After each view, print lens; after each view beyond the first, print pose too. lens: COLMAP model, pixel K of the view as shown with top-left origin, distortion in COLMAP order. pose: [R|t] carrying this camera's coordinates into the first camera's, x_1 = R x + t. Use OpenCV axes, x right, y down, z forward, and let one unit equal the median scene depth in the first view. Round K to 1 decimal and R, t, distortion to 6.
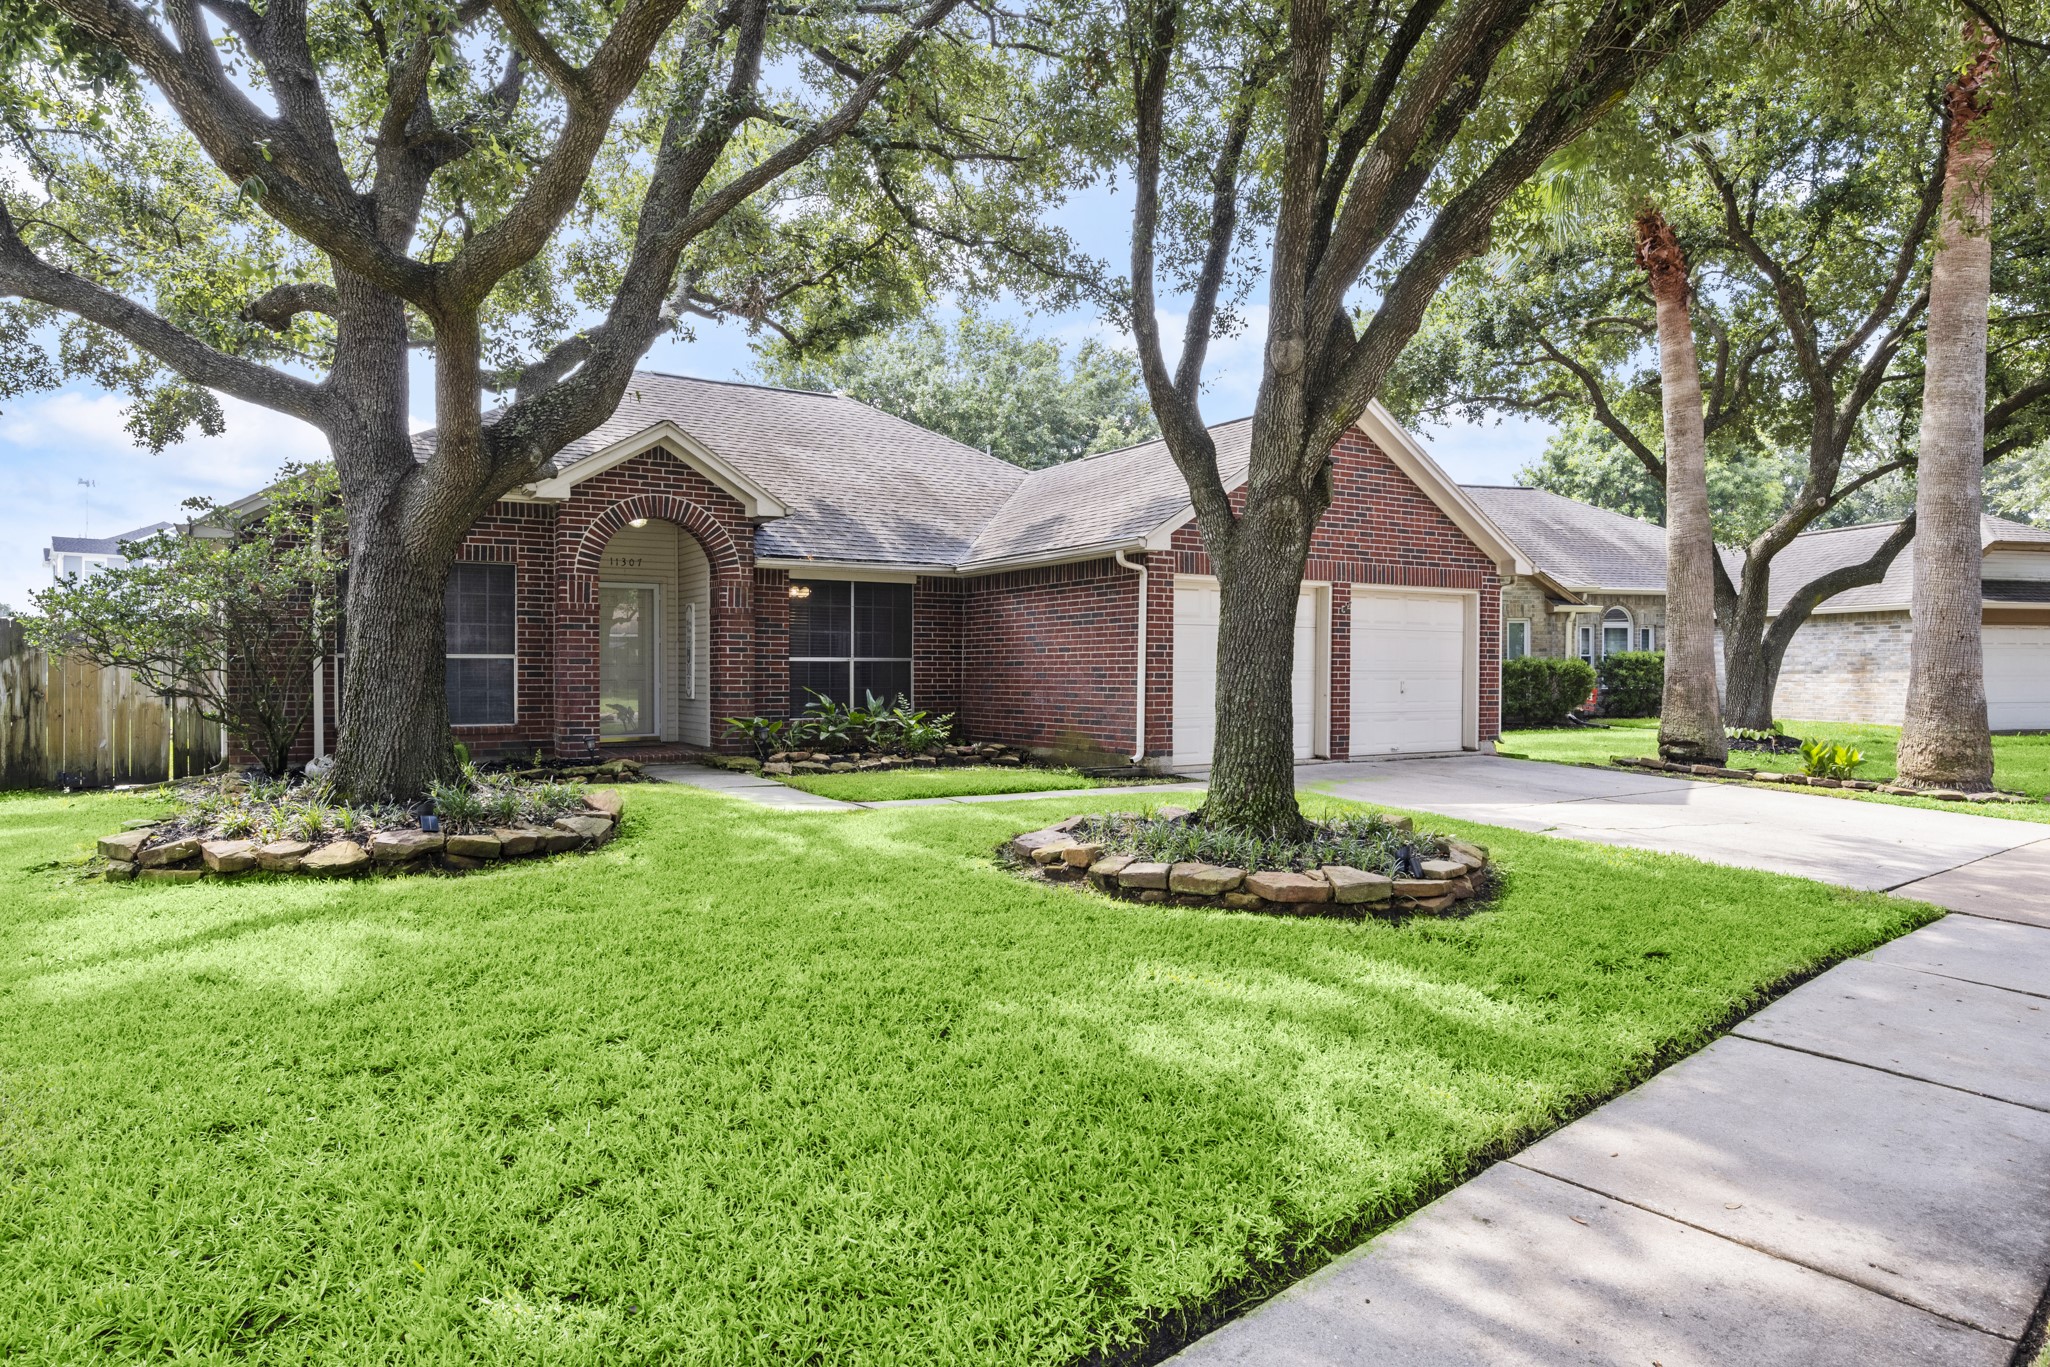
lens RADIAL K [[1228.9, 0, 1019.6], [0, 1228.9, 676.7], [0, 0, 1]] dist [-0.024623, -0.000861]
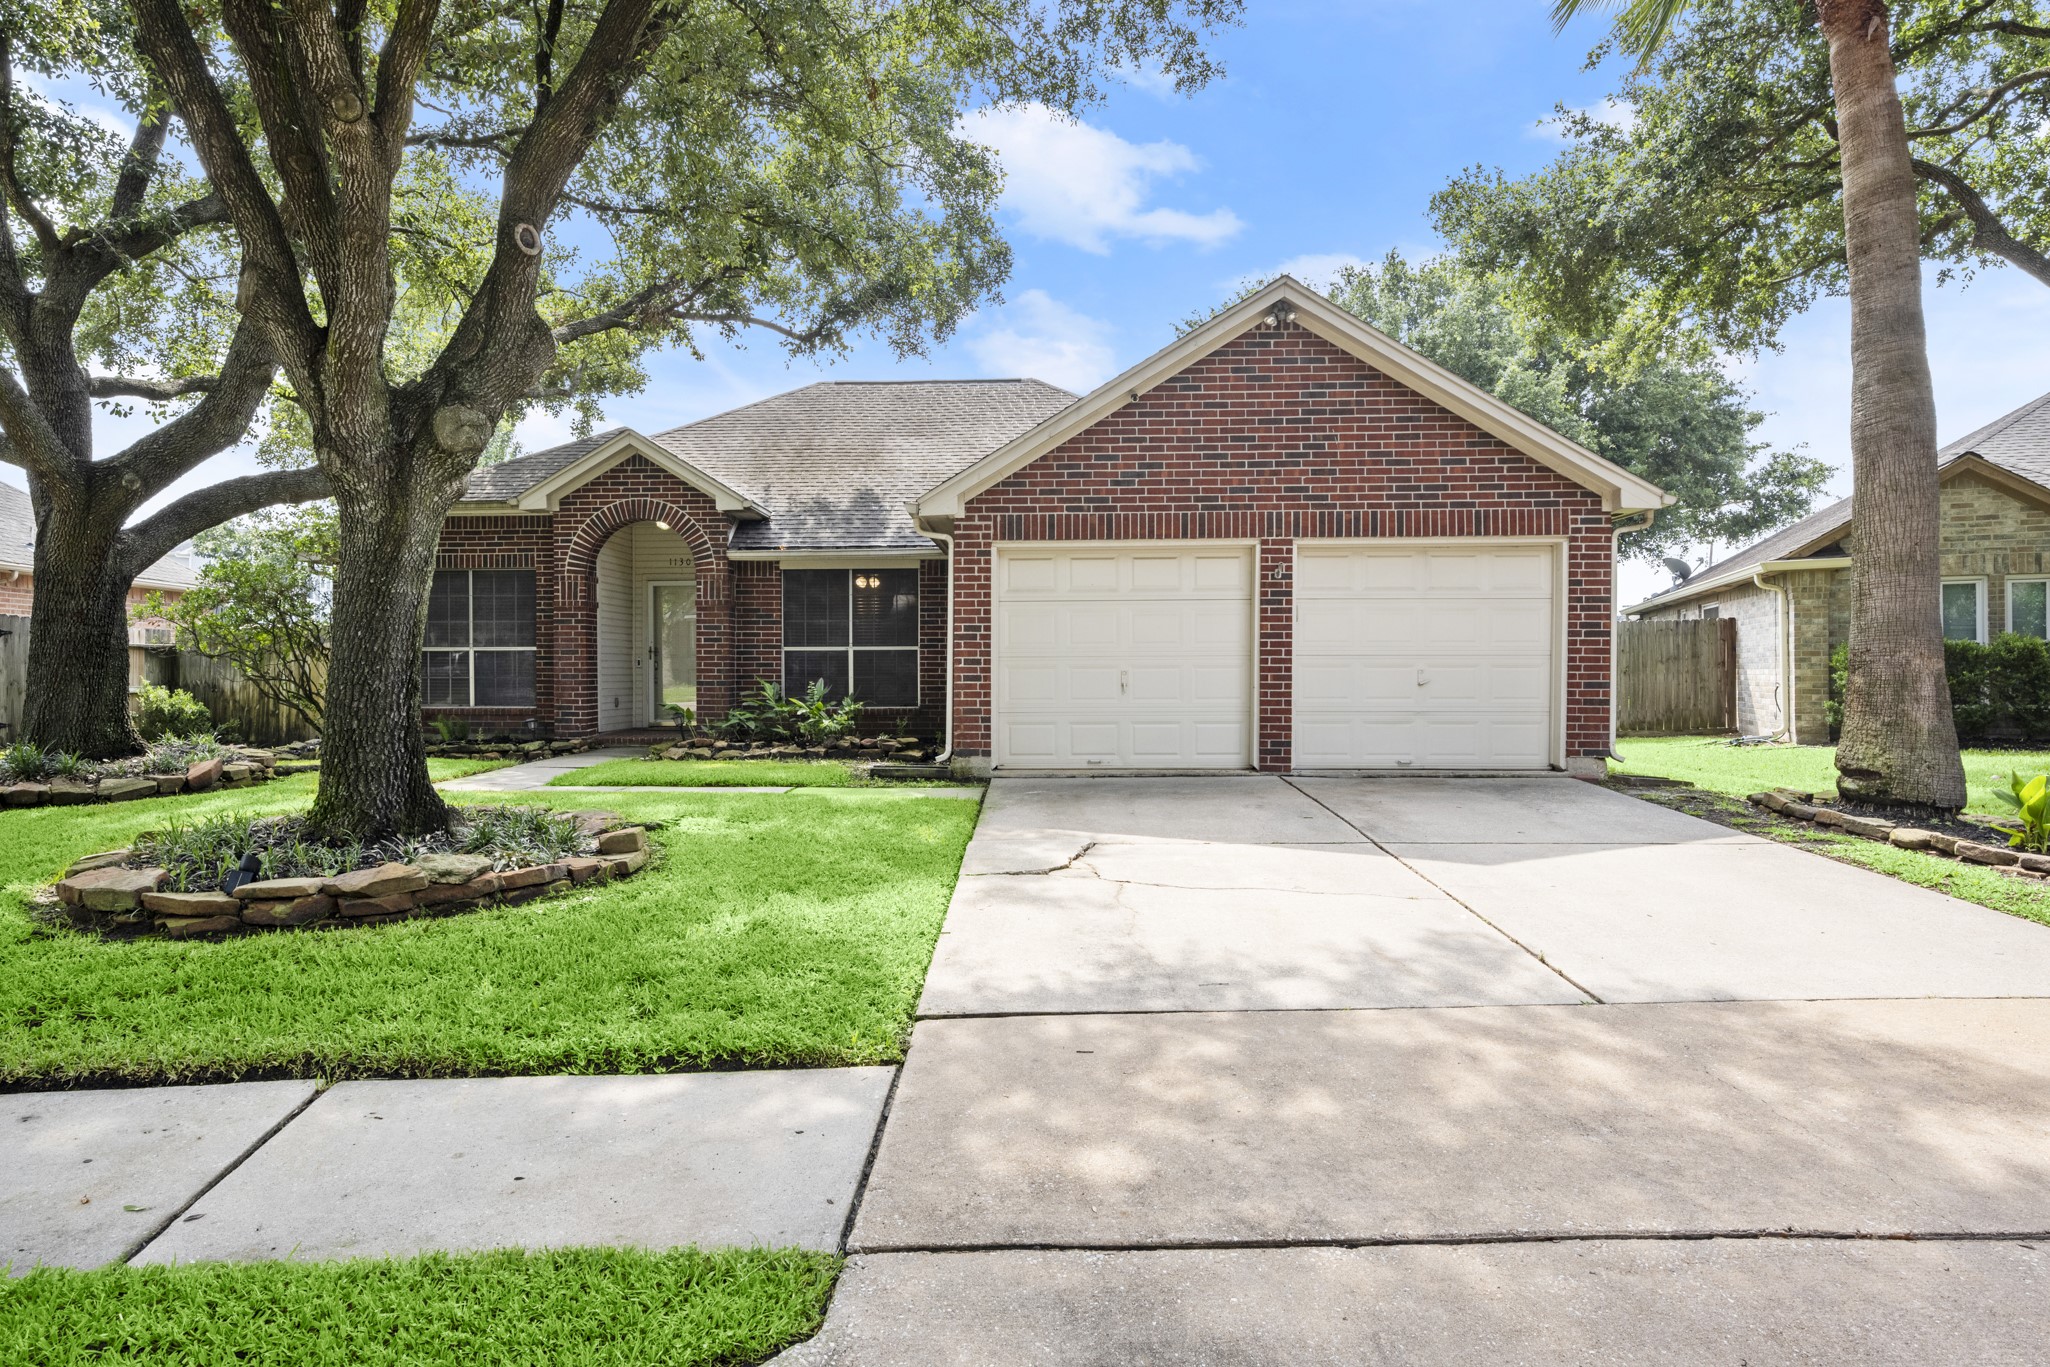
lens RADIAL K [[1228.9, 0, 1022.8], [0, 1228.9, 687.6], [0, 0, 1]] dist [-0.024623, -0.000861]
pose [[0.813930, 0.006450, -0.580927, 0.577253], [0.000626, 0.999928, 0.011980, 0.006139], [0.580963, -0.010114, 0.813867, 0.291569]]
